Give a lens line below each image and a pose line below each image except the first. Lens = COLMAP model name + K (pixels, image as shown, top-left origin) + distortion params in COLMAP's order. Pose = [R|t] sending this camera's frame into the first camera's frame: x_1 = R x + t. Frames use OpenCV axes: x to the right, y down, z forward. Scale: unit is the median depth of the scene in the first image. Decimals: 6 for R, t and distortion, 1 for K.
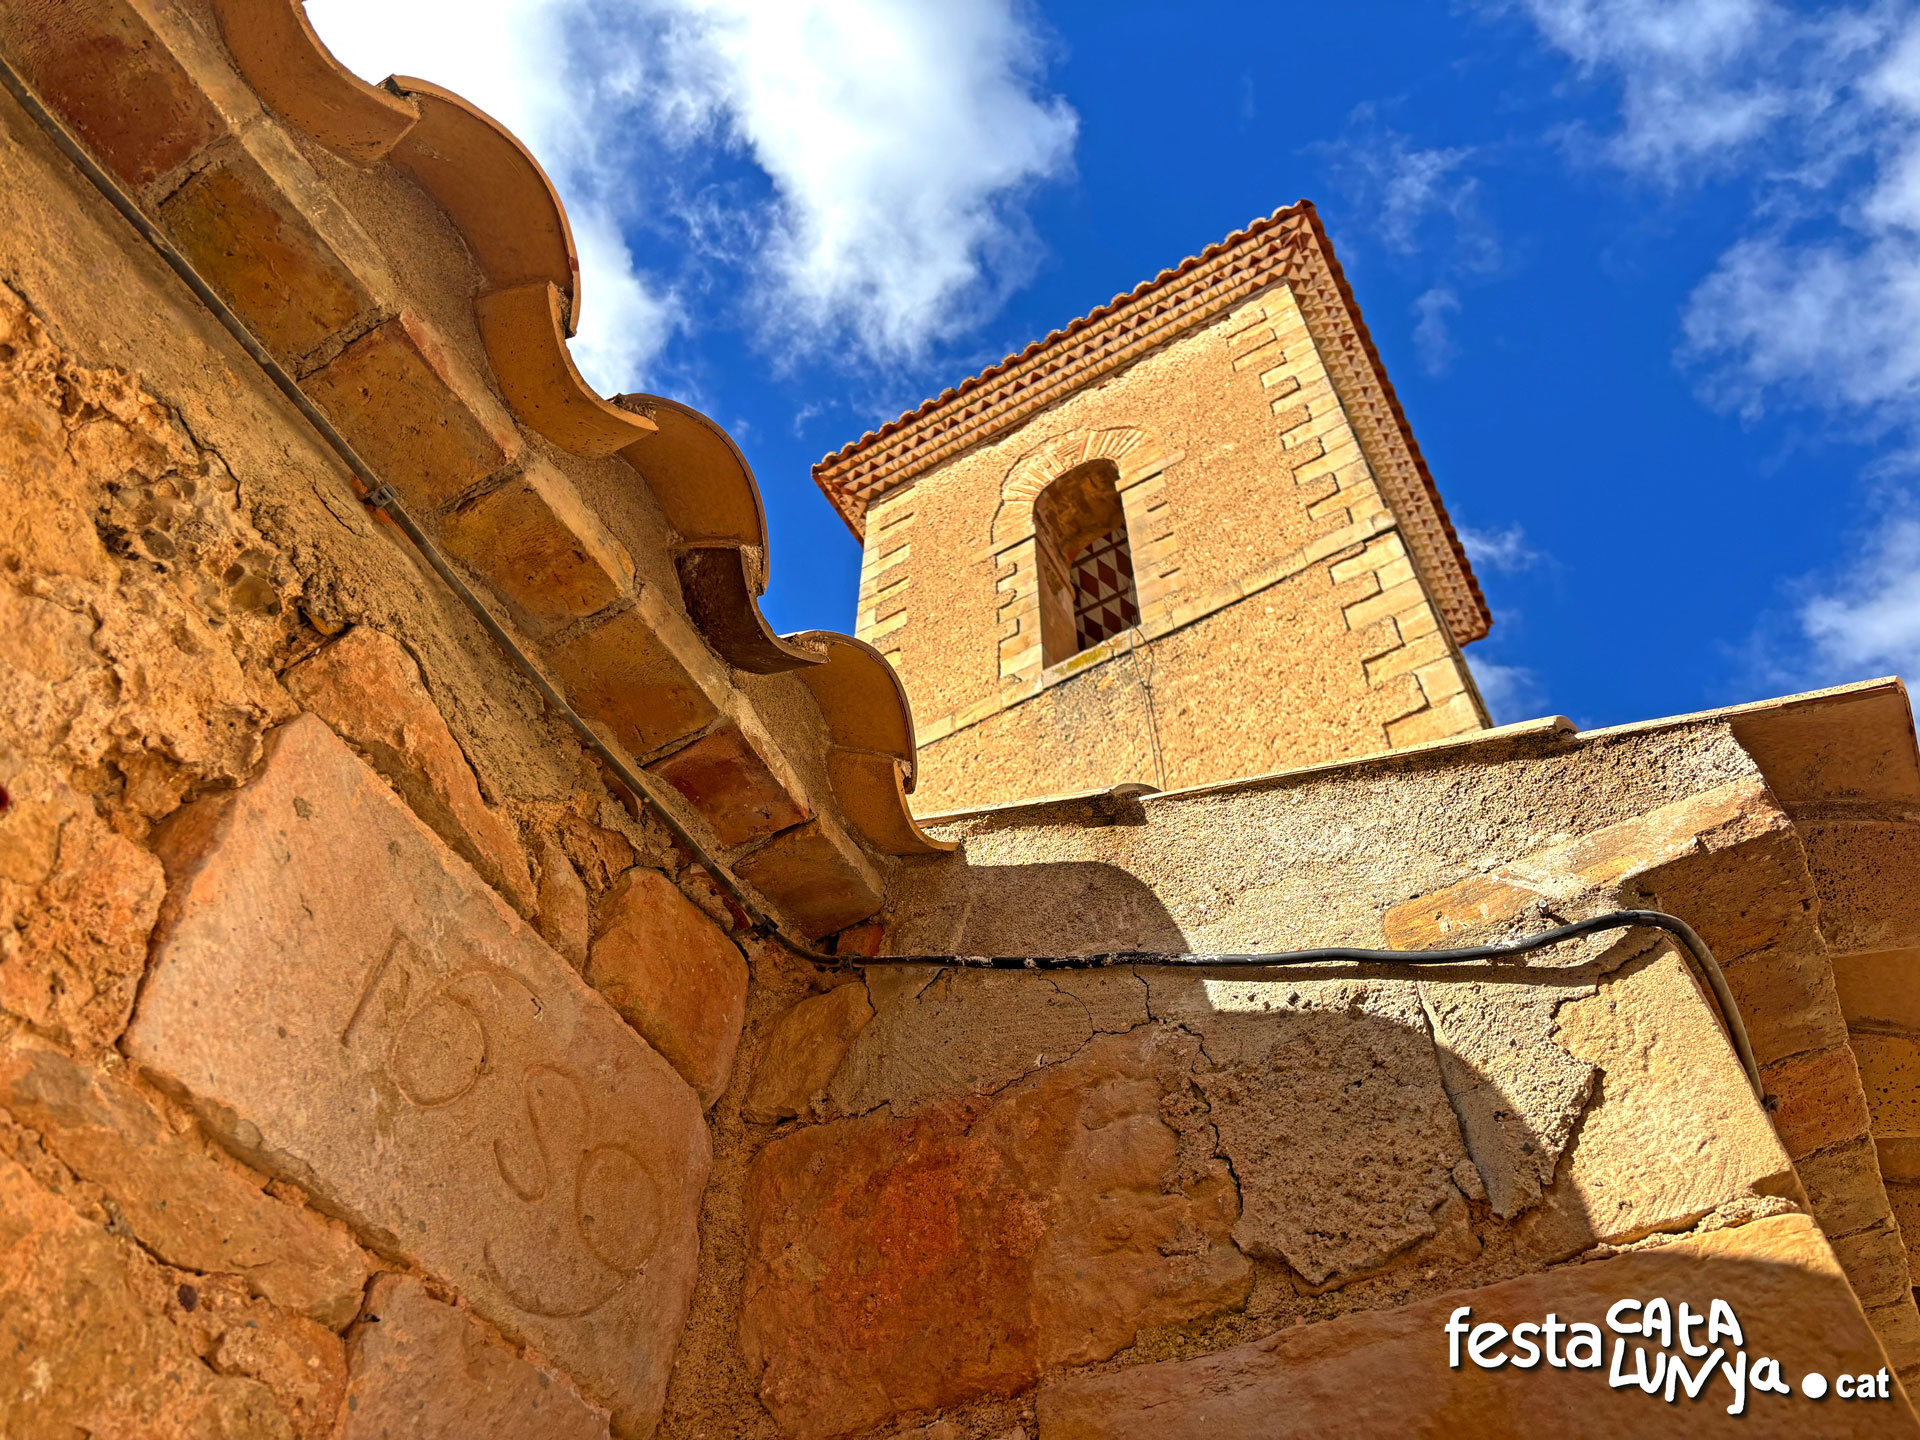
lens RADIAL K [[1442.5, 0, 925.1], [0, 1442.5, 764.8], [0, 0, 1]] dist [0.065461, -0.117408]
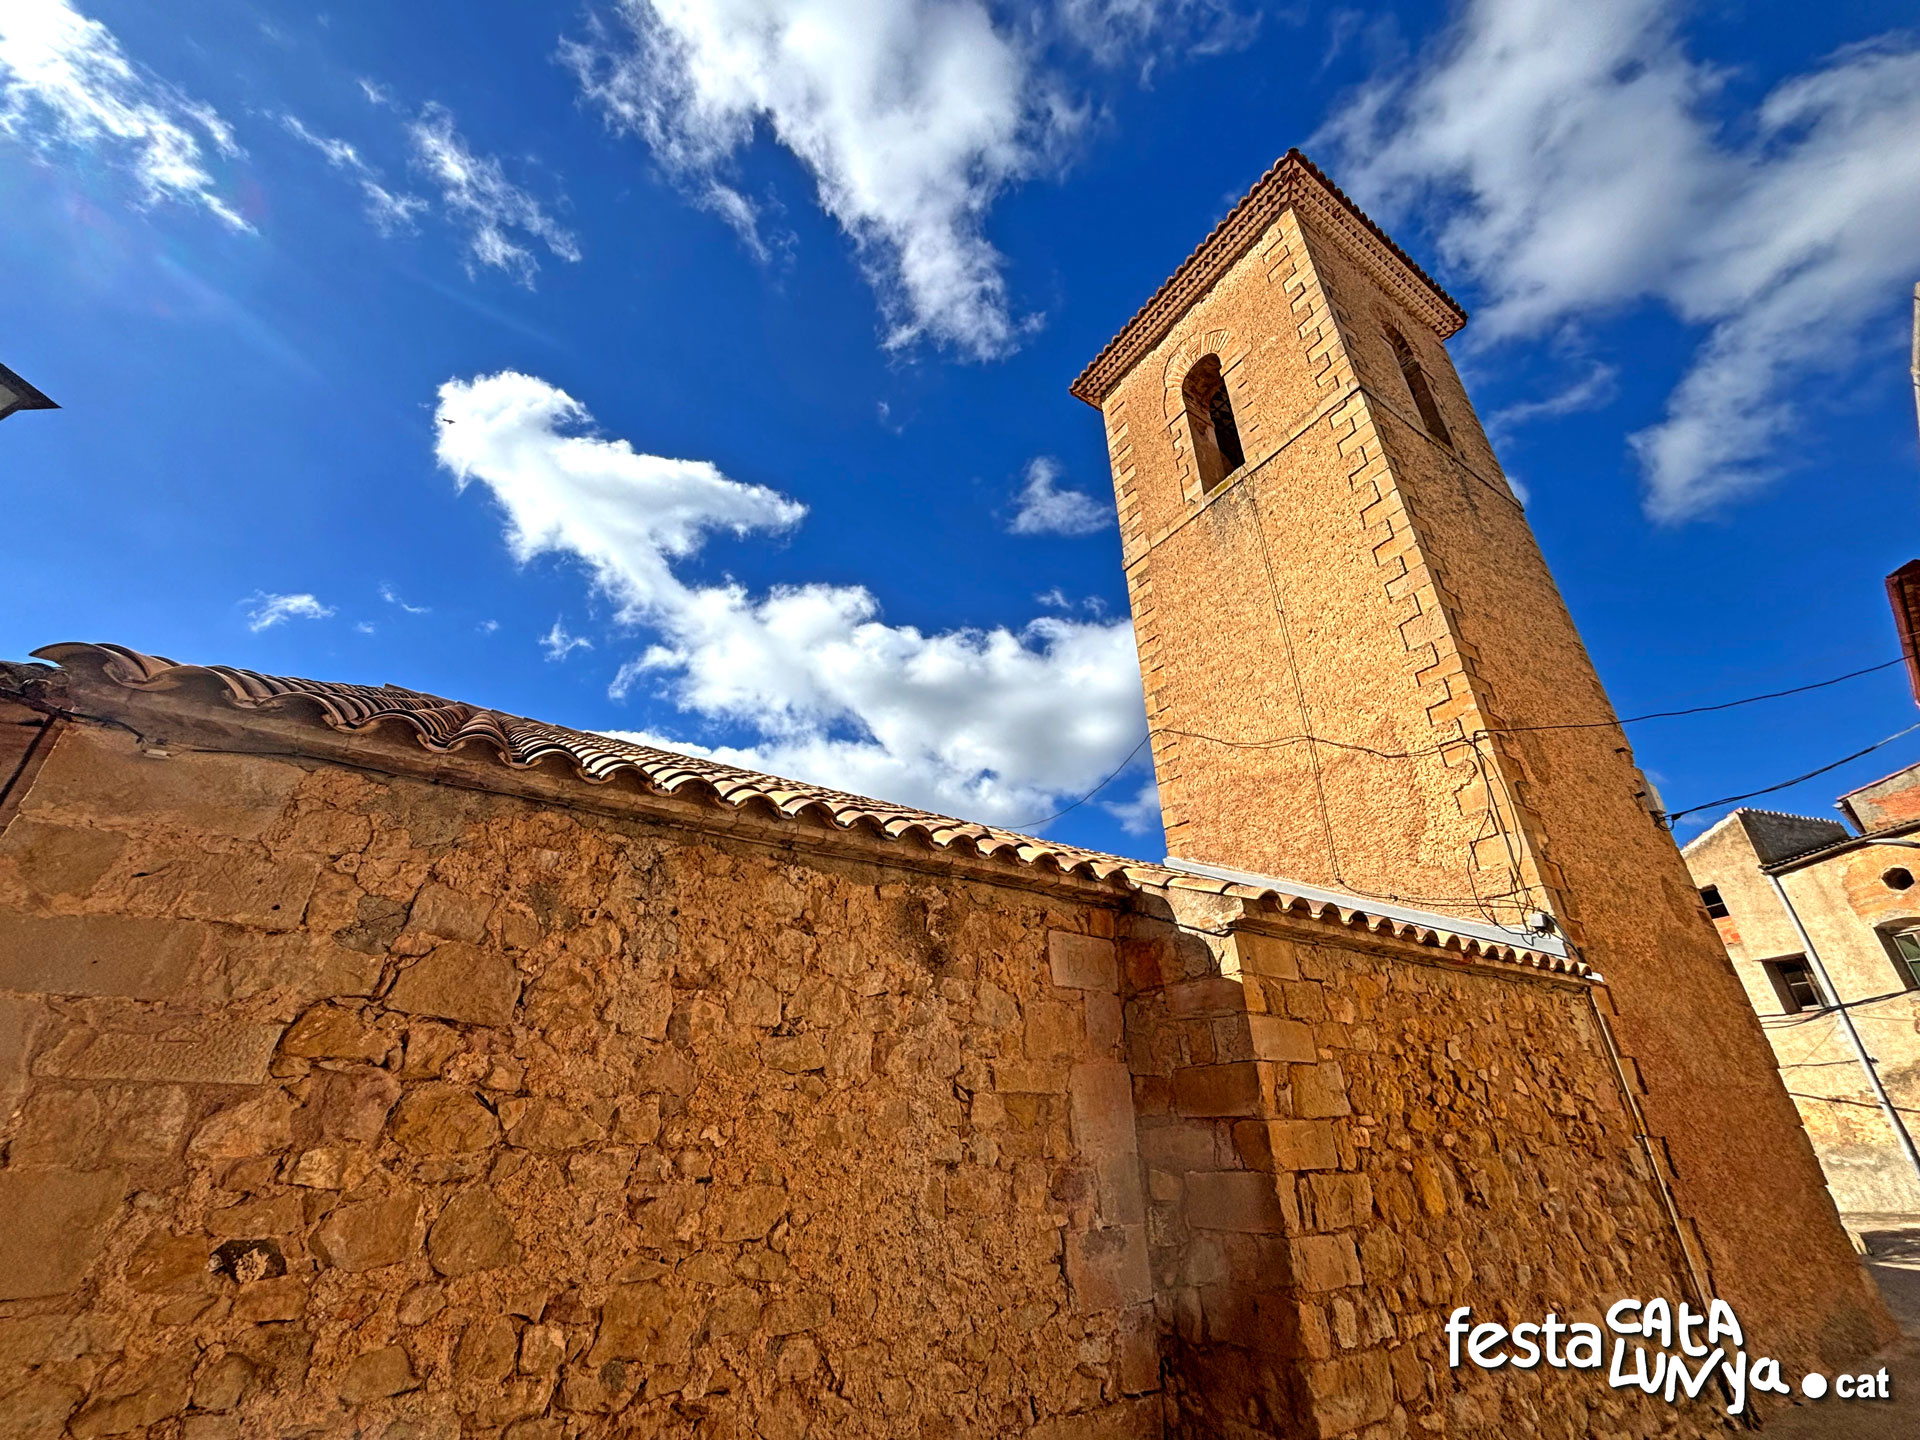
lens RADIAL K [[773.3, 0, 960.0], [0, 773.3, 720.0], [0, 0, 1]] dist [-0.002378, 0.000223]
pose [[0.900505, -0.235104, -0.365809, 1.030041], [0.356444, 0.880939, 0.311278, -2.740275], [0.249073, -0.410698, 0.877092, -2.519244]]
